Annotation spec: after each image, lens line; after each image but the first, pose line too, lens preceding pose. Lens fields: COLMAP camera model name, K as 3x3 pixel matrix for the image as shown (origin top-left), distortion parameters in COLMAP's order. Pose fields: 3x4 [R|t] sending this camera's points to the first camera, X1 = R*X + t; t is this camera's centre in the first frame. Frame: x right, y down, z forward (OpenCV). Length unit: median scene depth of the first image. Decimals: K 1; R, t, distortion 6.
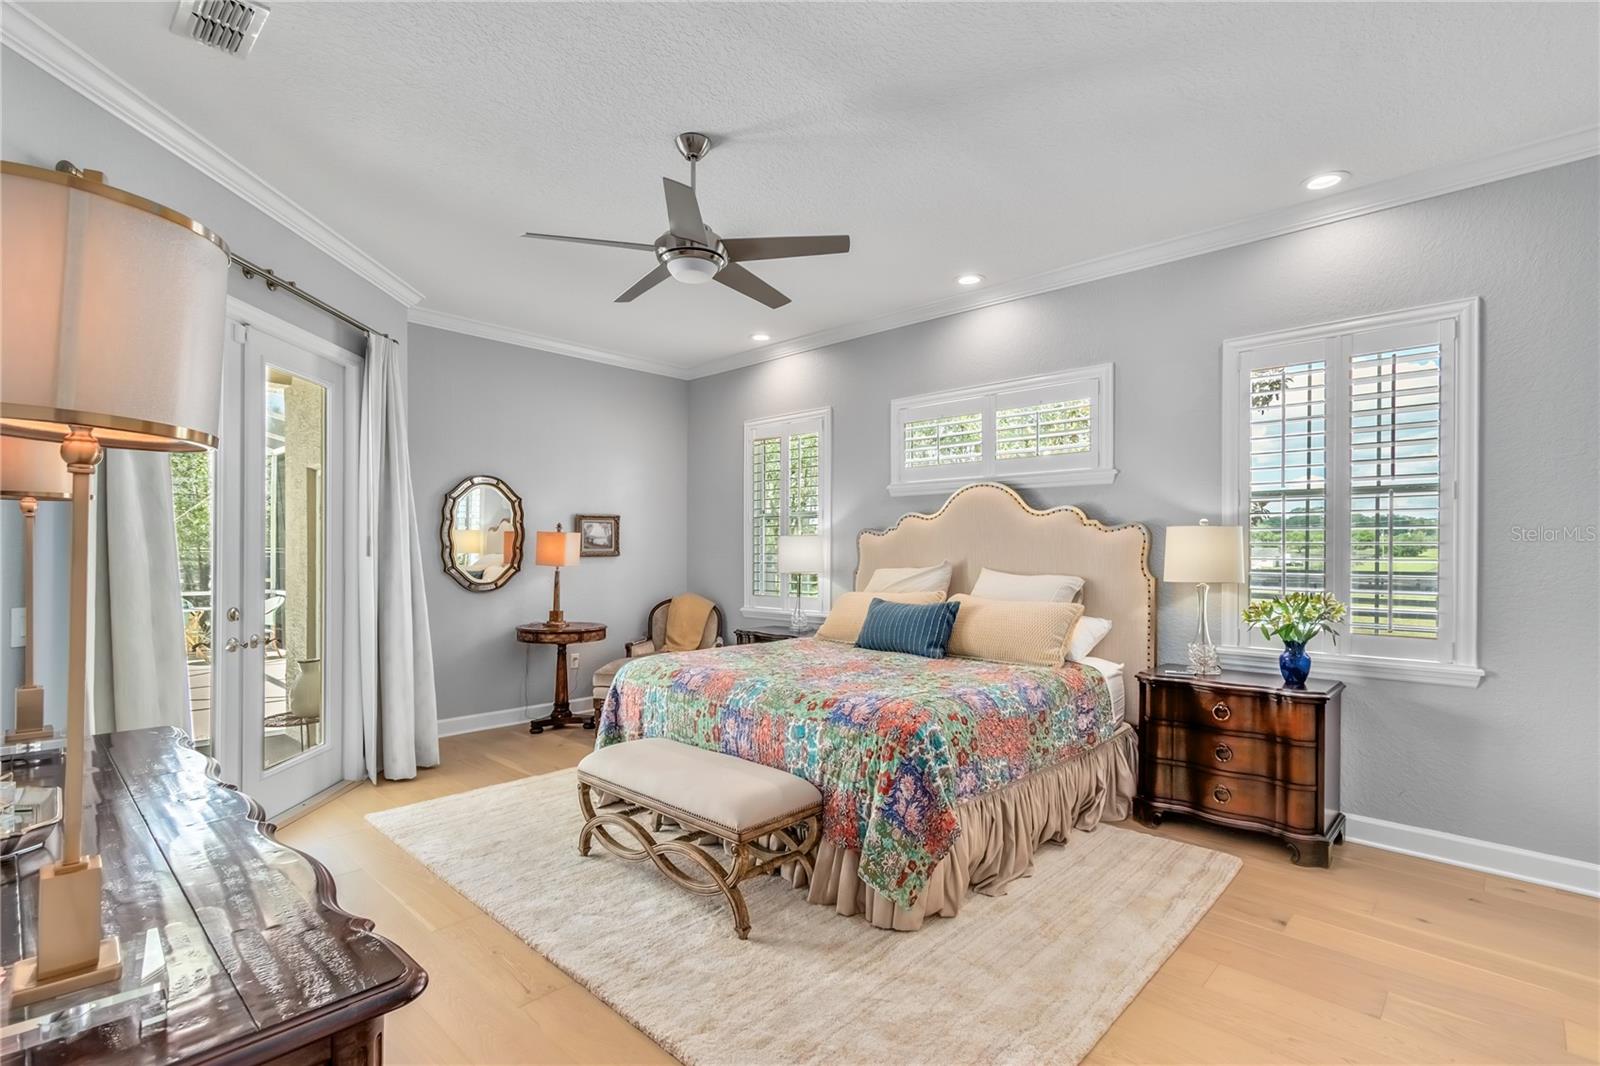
lens RADIAL K [[750.8, 0, 805.0], [0, 750.8, 555.4], [0, 0, 1]] dist [0.001003, 0.000159]
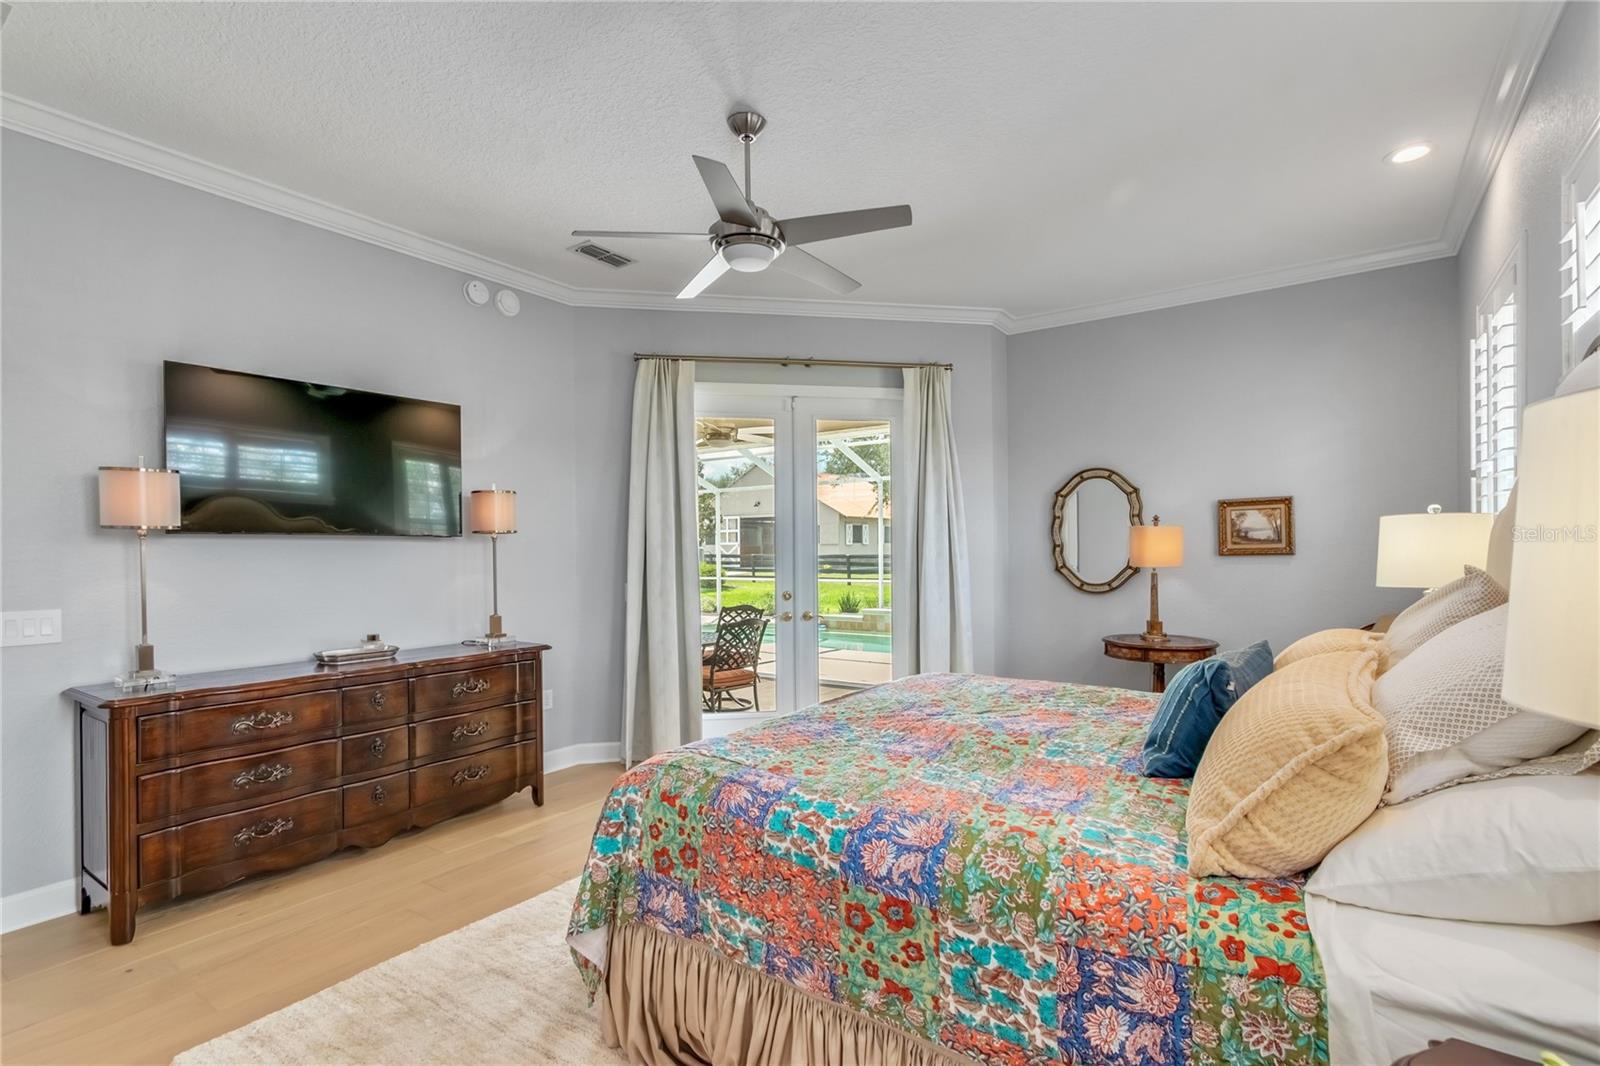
lens RADIAL K [[750.8, 0, 805.0], [0, 750.8, 555.4], [0, 0, 1]] dist [0.001003, 0.000159]
pose [[0.143061, -0.000761, -0.989714, 0.448877], [0.007289, 0.999973, 0.000285, -0.001768], [0.989687, -0.007255, 0.143063, 0.519164]]
